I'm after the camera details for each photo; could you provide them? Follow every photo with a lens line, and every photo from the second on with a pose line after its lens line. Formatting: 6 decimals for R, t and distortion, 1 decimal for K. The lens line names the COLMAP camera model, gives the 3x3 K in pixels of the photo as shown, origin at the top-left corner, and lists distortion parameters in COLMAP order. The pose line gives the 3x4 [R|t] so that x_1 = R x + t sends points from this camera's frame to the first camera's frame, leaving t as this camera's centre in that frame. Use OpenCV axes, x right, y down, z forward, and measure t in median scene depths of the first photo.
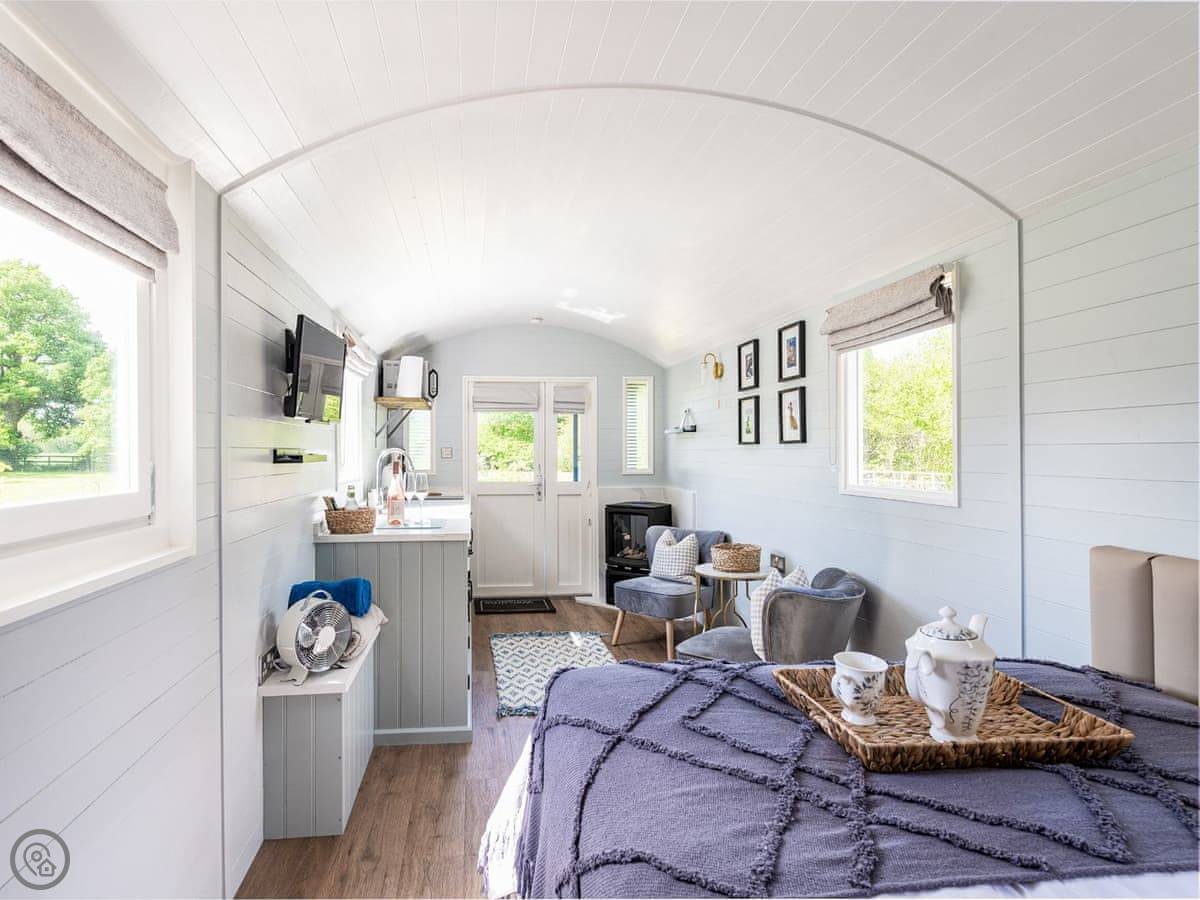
lens RADIAL K [[758.0, 0, 601.4], [0, 758.0, 450.4], [0, 0, 1]] dist [0.006790, 0.000805]
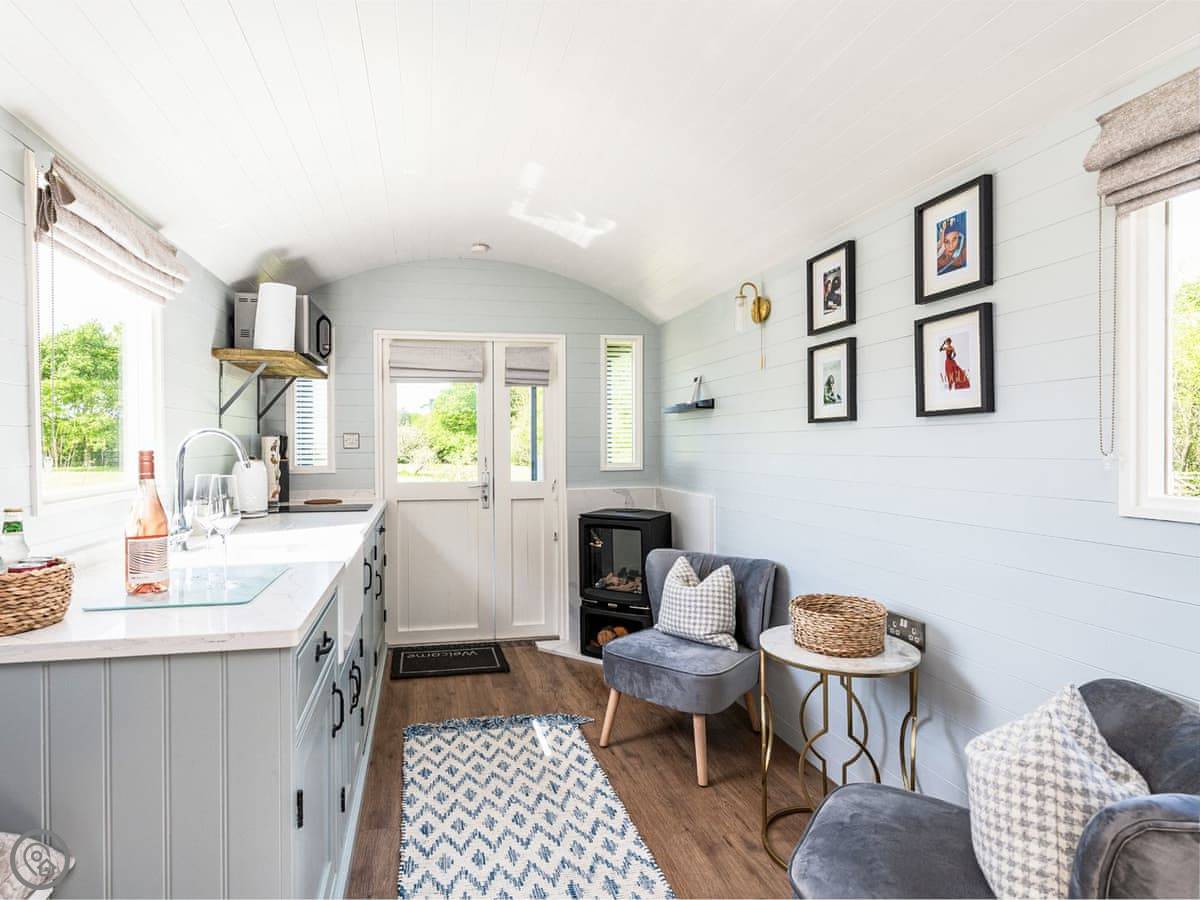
lens RADIAL K [[758.0, 0, 552.7], [0, 758.0, 448.9], [0, 0, 1]] dist [0.006790, 0.000805]
pose [[0.999994, -0.003407, -0.000776, -0.020800], [0.003412, 0.999976, 0.006078, 0.007469], [0.000755, -0.006081, 0.999981, 0.333102]]
